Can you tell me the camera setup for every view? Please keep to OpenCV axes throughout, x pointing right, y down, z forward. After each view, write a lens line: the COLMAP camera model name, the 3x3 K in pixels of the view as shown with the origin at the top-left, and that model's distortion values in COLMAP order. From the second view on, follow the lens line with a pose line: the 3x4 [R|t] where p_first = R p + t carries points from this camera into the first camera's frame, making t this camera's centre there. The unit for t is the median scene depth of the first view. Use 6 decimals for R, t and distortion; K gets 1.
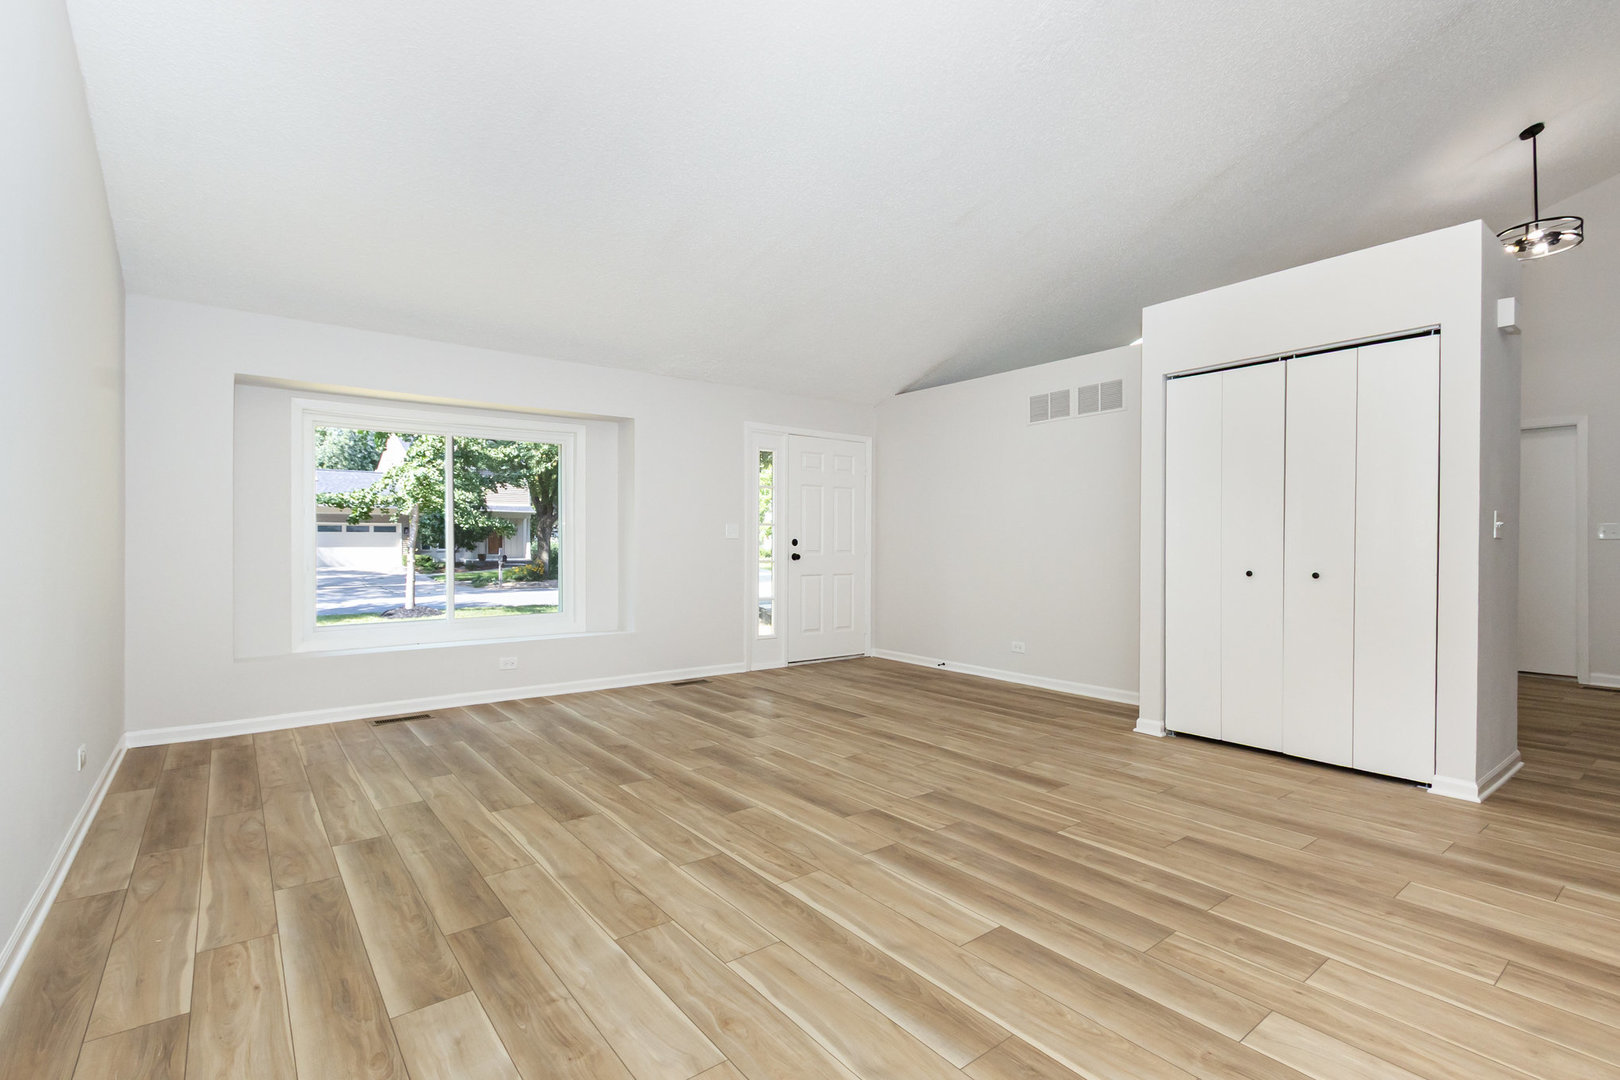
lens RADIAL K [[744.4, 0, 802.2], [0, 744.4, 546.3], [0, 0, 1]] dist [-0.000707, -0.000048]
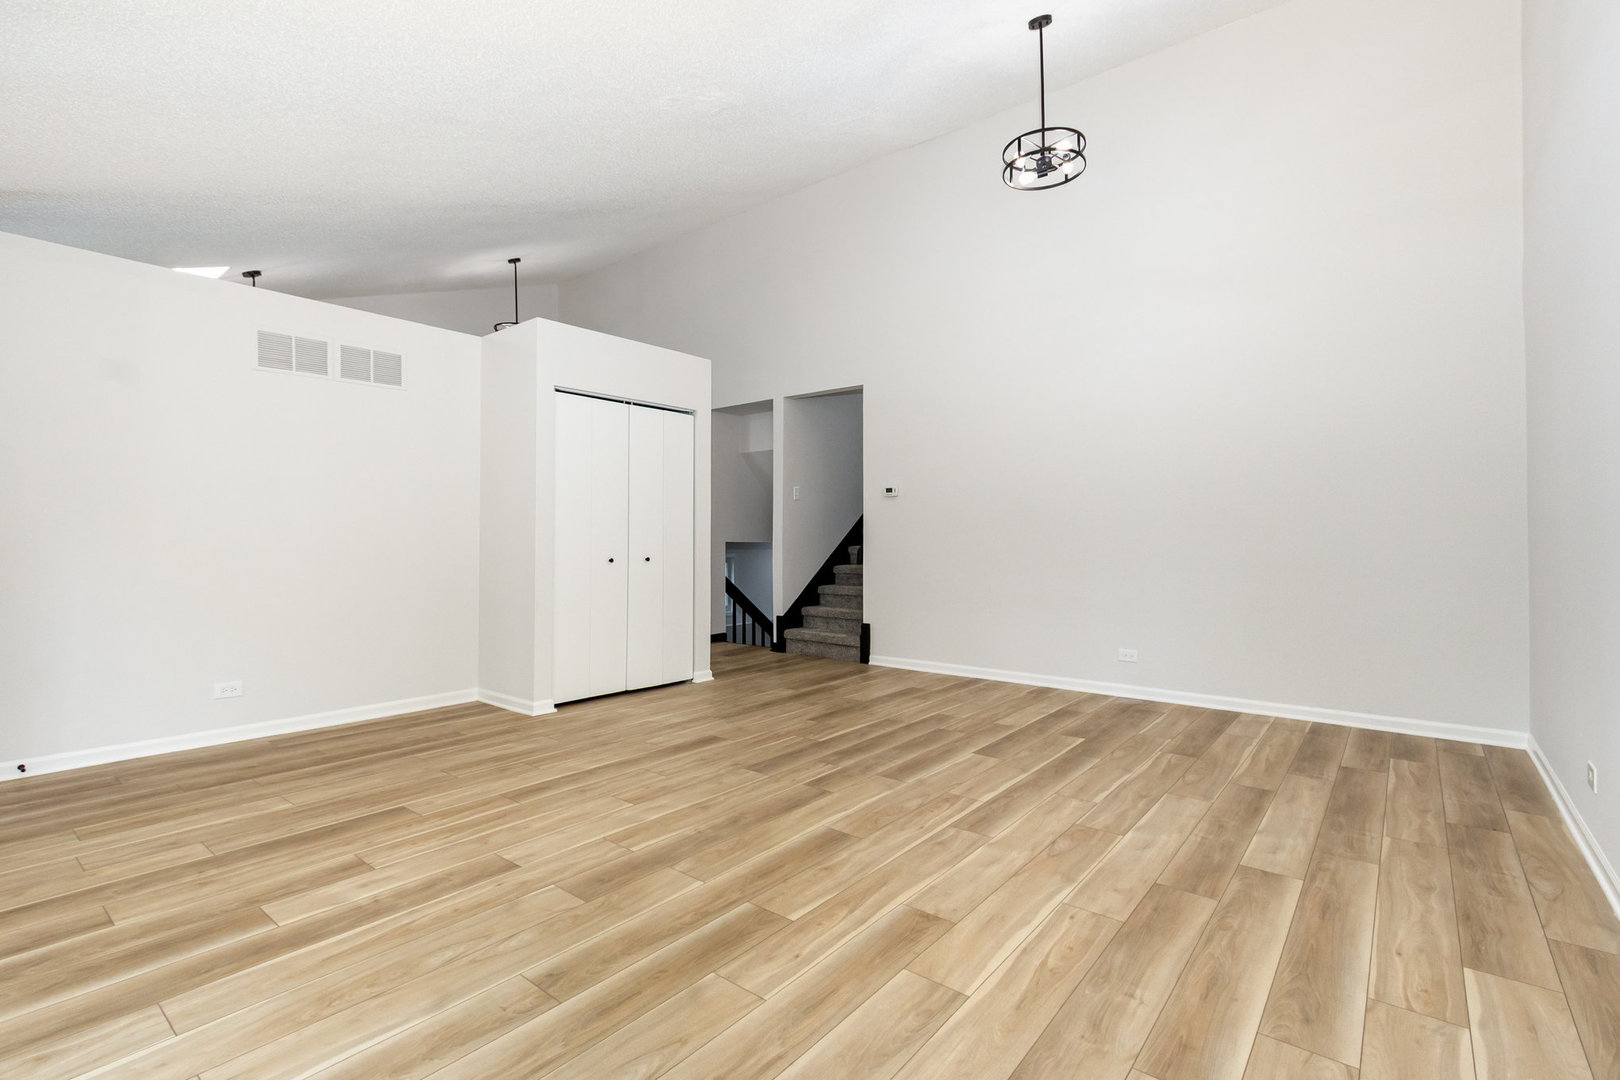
lens RADIAL K [[744.4, 0, 802.8], [0, 744.4, 534.4], [0, 0, 1]] dist [-0.000707, -0.000048]
pose [[-0.227786, 0.003937, 0.973703, -0.972175], [0.004339, 0.999986, -0.003028, -0.004400], [-0.973701, 0.003535, -0.227800, 1.276027]]
